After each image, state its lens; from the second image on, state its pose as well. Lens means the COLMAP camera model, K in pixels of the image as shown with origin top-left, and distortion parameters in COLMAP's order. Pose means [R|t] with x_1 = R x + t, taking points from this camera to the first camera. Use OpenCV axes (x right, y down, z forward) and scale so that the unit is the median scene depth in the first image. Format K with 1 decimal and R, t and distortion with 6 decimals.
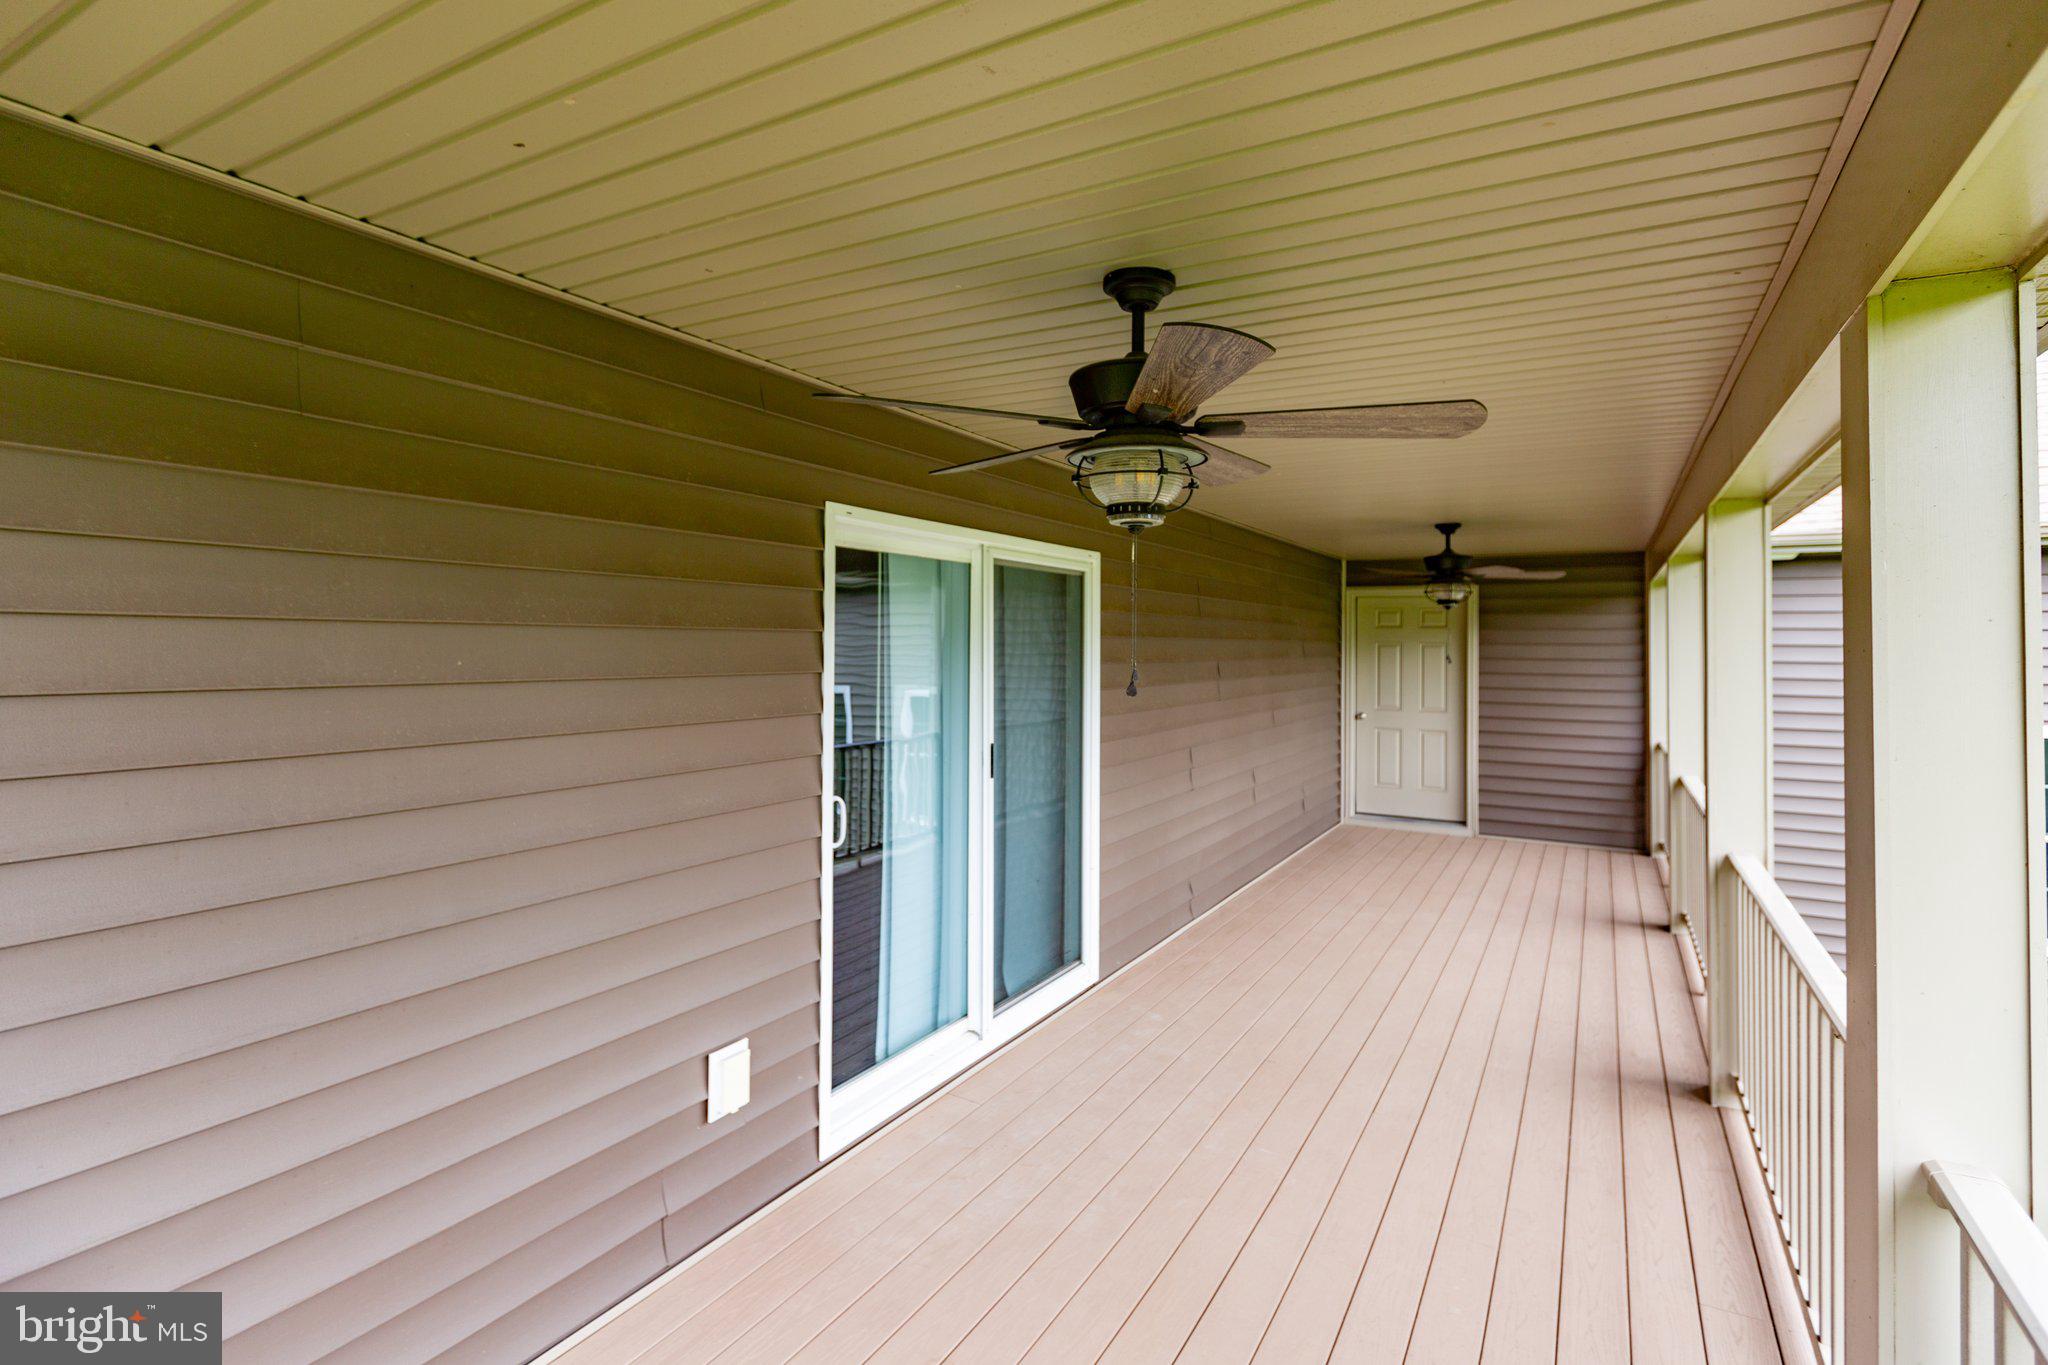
lens RADIAL K [[1007.3, 0, 1129.2], [0, 1007.3, 634.0], [0, 0, 1]] dist [0.000753, 0.000060]
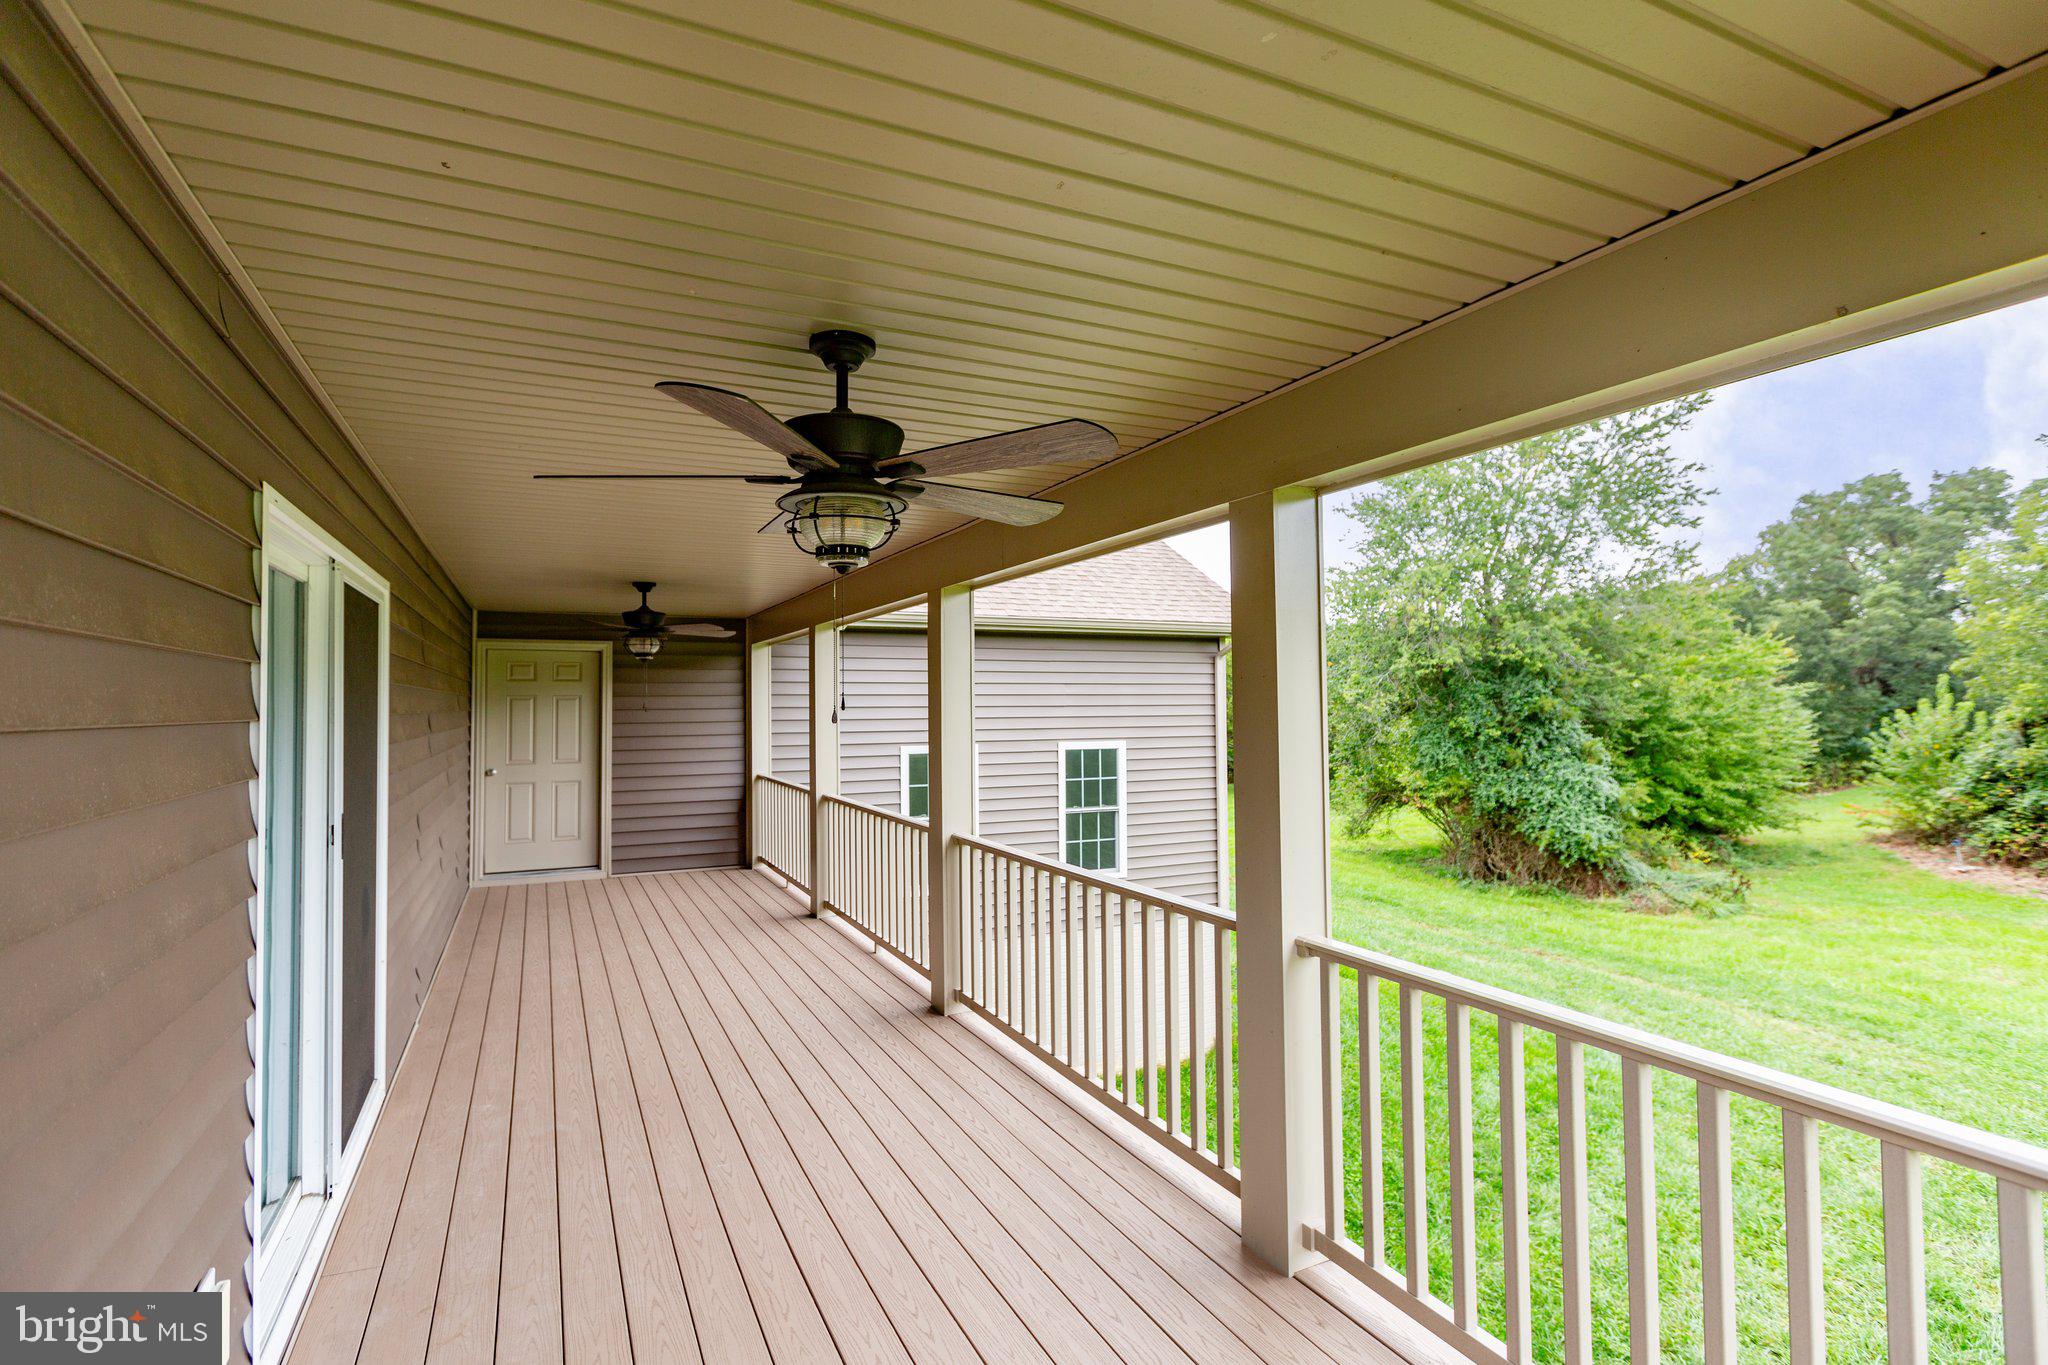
lens RADIAL K [[922.7, 0, 1022.3], [0, 922.7, 673.0], [0, 0, 1]] dist [0.001801, -0.000699]
pose [[0.602837, 0.011332, 0.797784, -0.176382], [0.007655, 0.999771, -0.019986, 0.008351], [-0.797827, 0.018155, 0.602612, 0.061401]]
